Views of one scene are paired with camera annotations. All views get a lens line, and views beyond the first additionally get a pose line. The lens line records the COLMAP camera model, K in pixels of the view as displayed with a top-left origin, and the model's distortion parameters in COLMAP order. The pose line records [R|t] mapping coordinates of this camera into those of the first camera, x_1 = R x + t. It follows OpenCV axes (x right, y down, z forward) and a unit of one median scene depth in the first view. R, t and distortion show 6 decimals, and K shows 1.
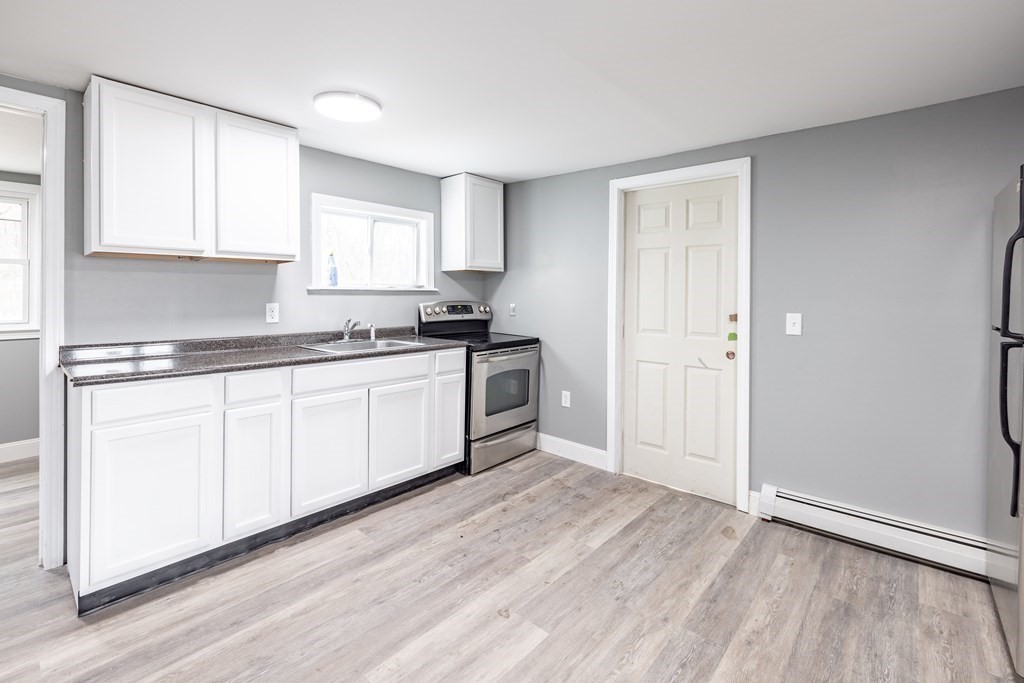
lens RADIAL K [[455.6, 0, 508.7], [0, 455.6, 293.3], [0, 0, 1]] dist [-0.001085, 0.000809]
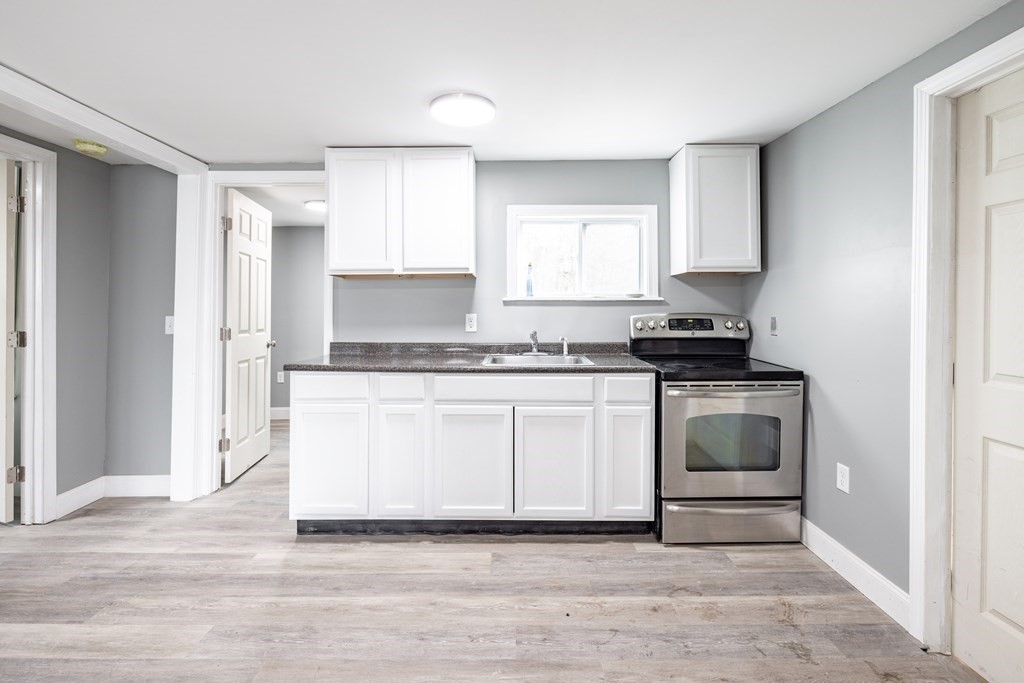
lens RADIAL K [[455.6, 0, 508.7], [0, 455.6, 307.6], [0, 0, 1]] dist [-0.001085, 0.000809]
pose [[0.669047, -0.003308, -0.743212, 0.352474], [0.006731, 0.999976, 0.001608, 0.006027], [0.743189, -0.006078, 0.669054, 0.350248]]
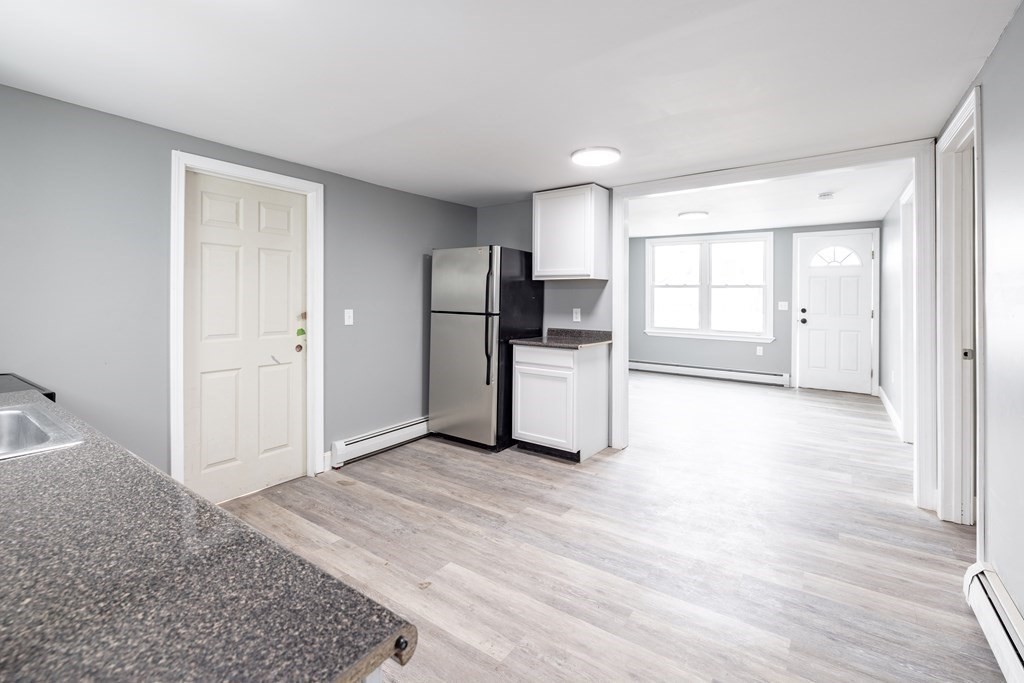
lens RADIAL K [[455.6, 0, 520.3], [0, 455.6, 297.2], [0, 0, 1]] dist [-0.001085, 0.000809]
pose [[-0.108485, -0.006554, 0.994077, -0.731353], [-0.006443, 0.999962, 0.005890, -0.003978], [-0.994077, -0.005766, -0.108523, 0.577125]]
